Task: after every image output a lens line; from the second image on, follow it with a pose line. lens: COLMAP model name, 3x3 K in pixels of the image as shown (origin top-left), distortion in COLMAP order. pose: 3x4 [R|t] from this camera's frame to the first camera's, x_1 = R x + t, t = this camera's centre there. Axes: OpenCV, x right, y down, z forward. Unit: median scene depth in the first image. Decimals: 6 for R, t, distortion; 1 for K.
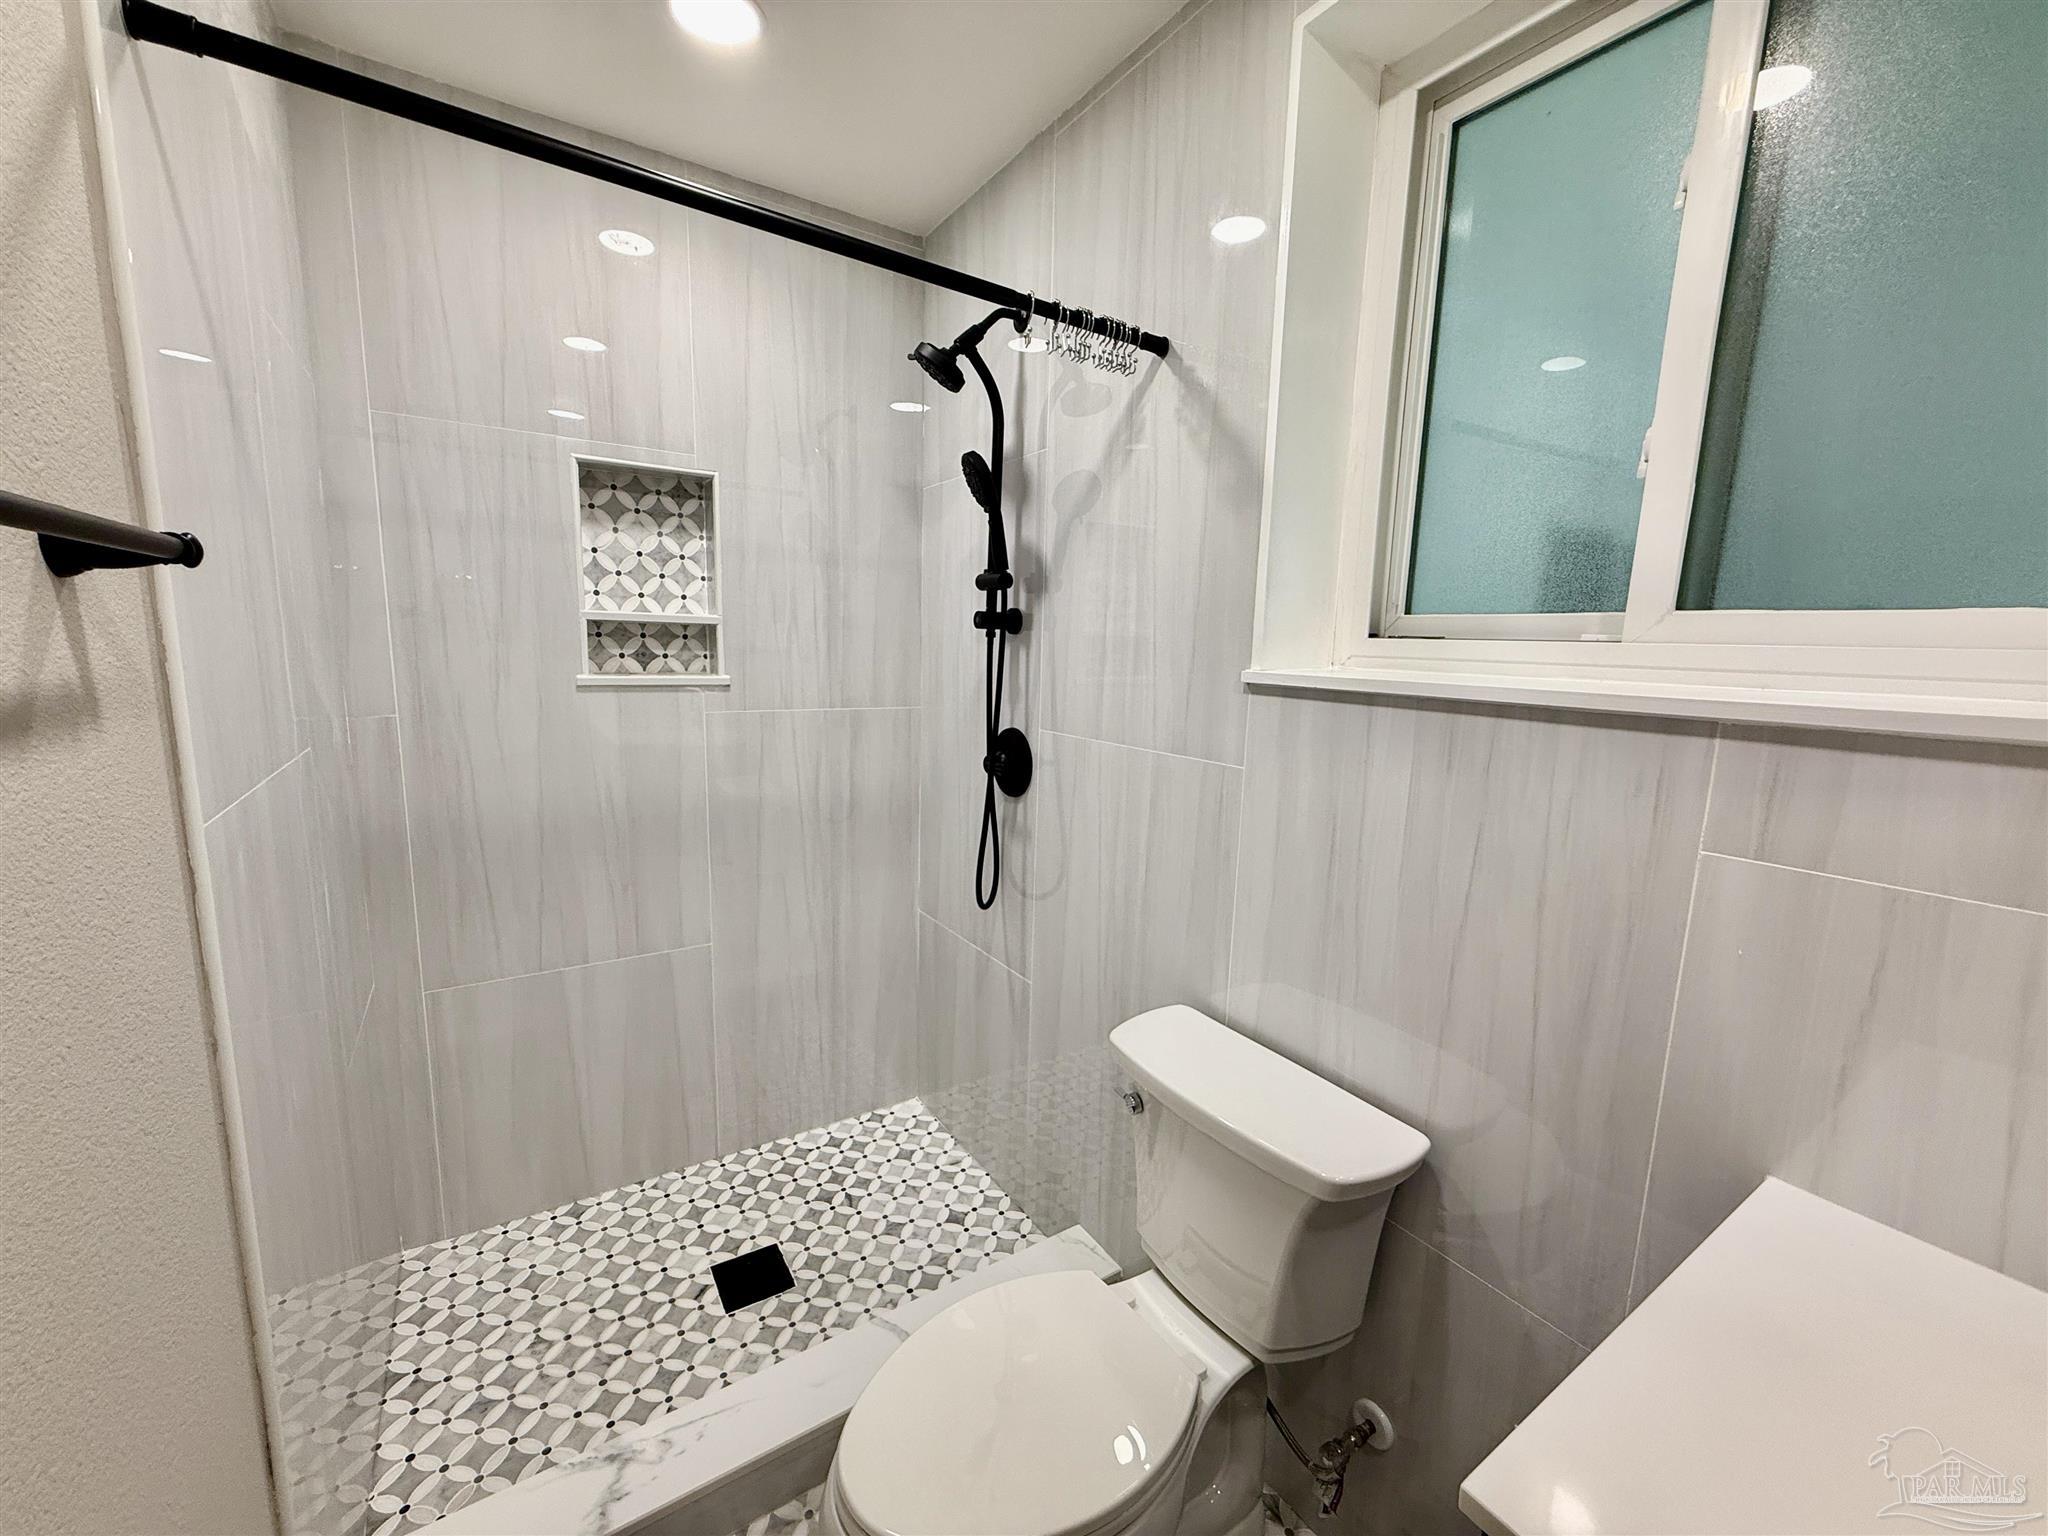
lens RADIAL K [[830.2, 0, 1029.4], [0, 830.2, 769.1], [0, 0, 1]] dist [-0.002065, -0.000272]
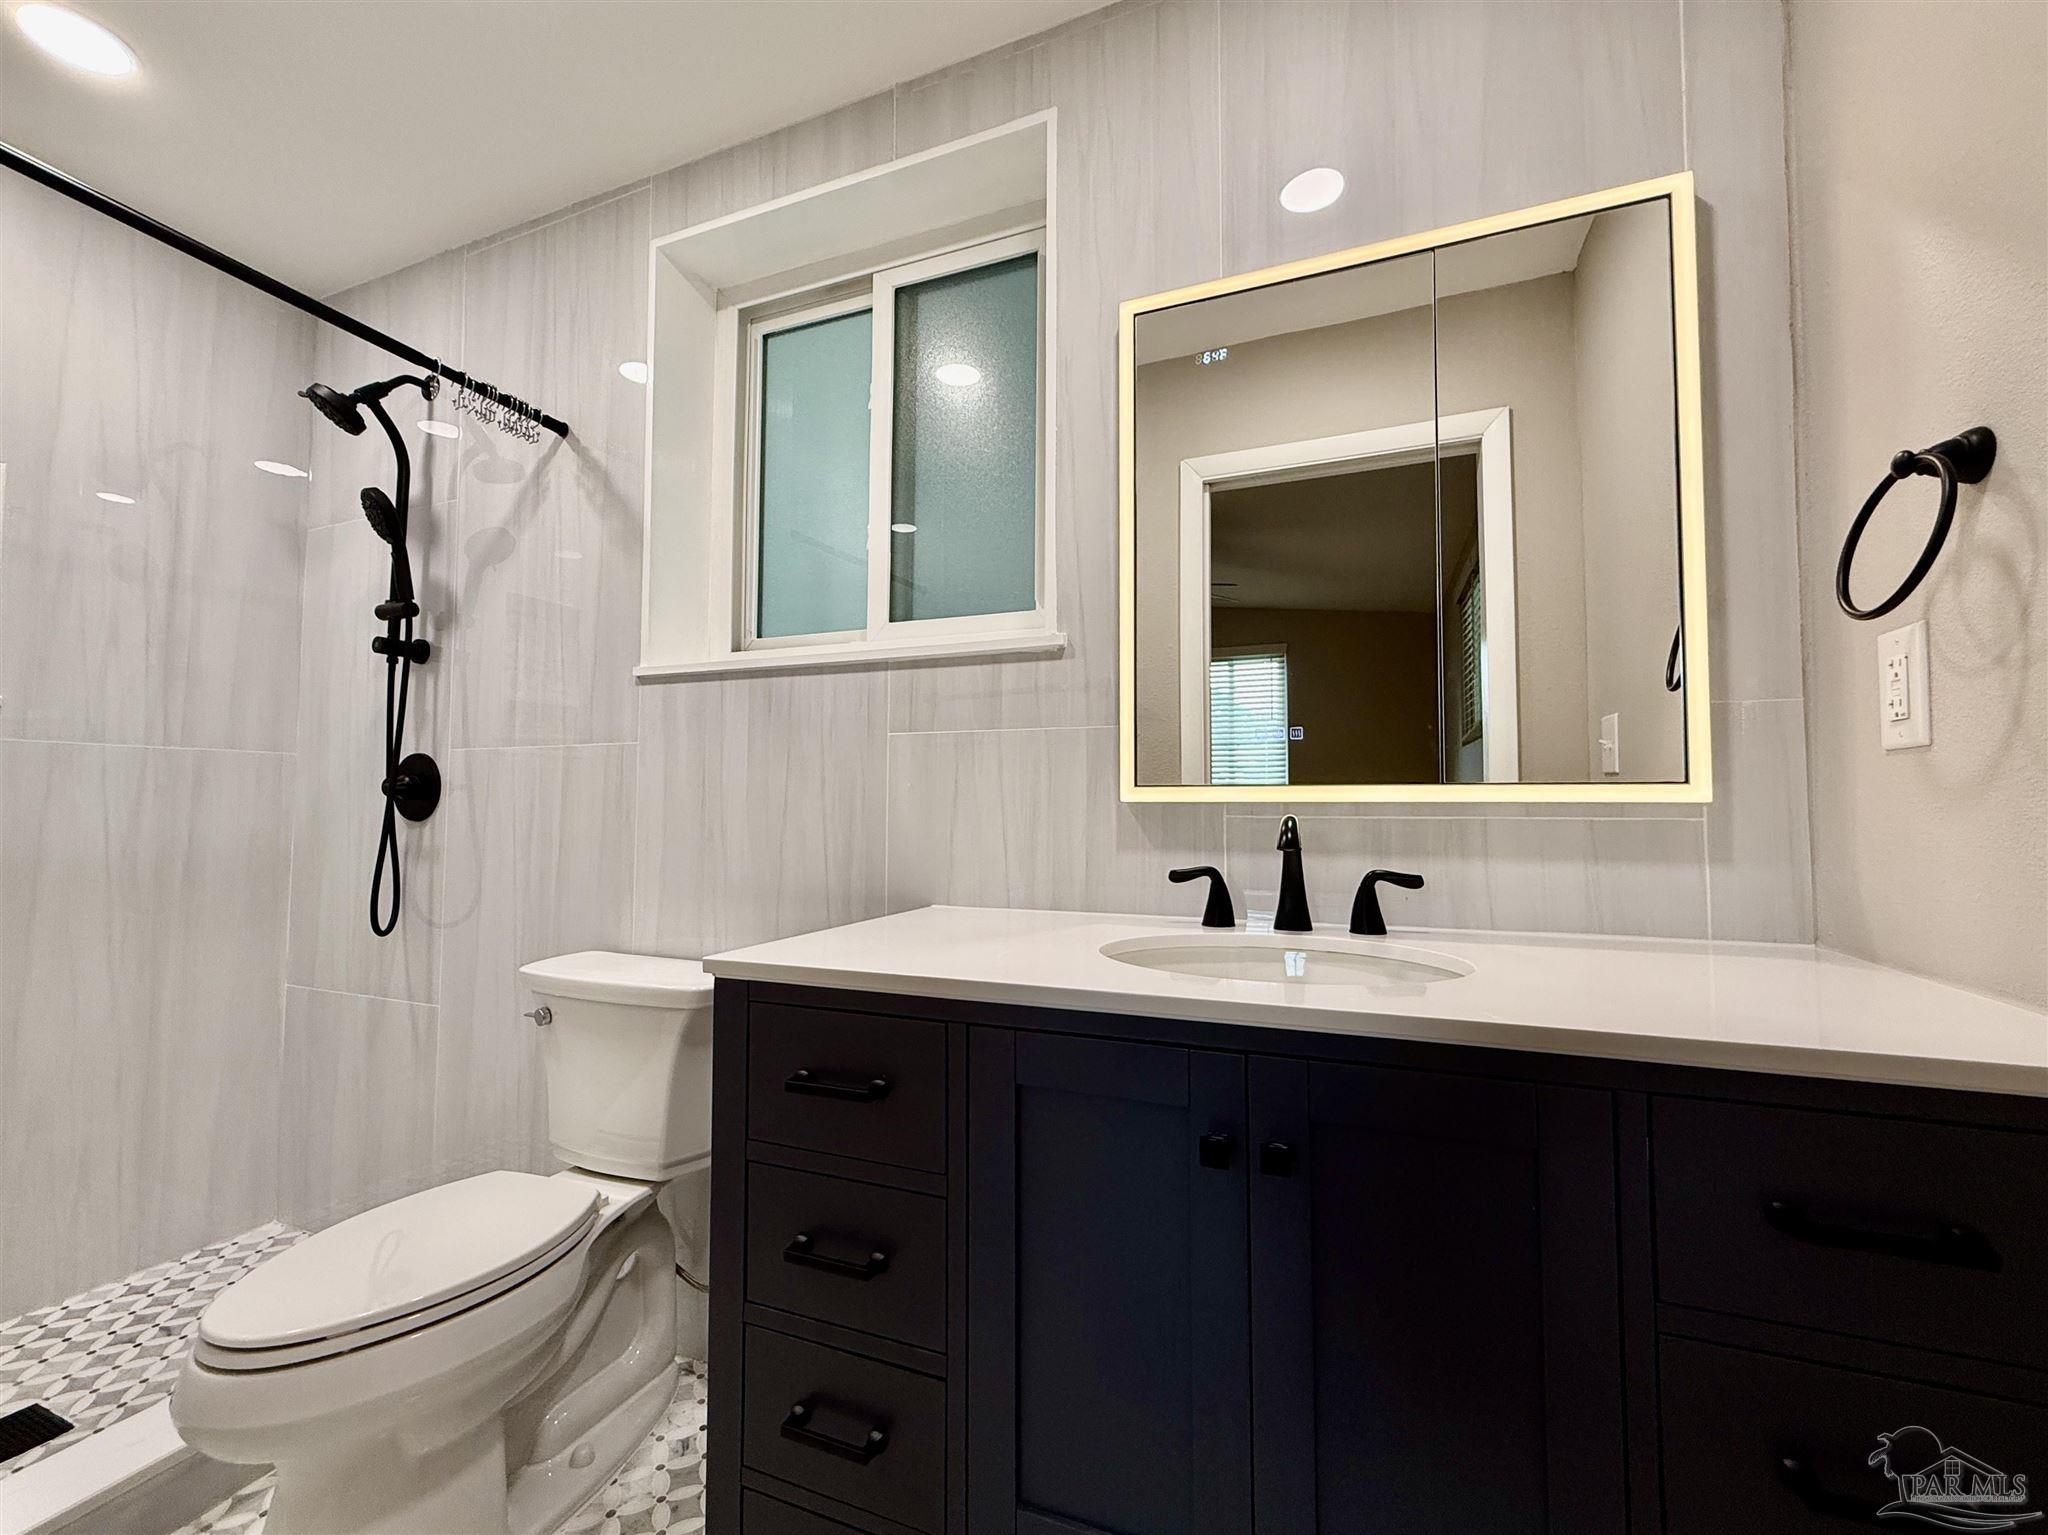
lens RADIAL K [[830.2, 0, 1029.4], [0, 830.2, 768.6], [0, 0, 1]] dist [-0.002065, -0.000272]
pose [[0.819080, 0.002421, 0.573674, 0.011889], [0.102403, 0.983314, -0.150358, 0.212498], [-0.564465, 0.181901, 0.805165, -0.269983]]
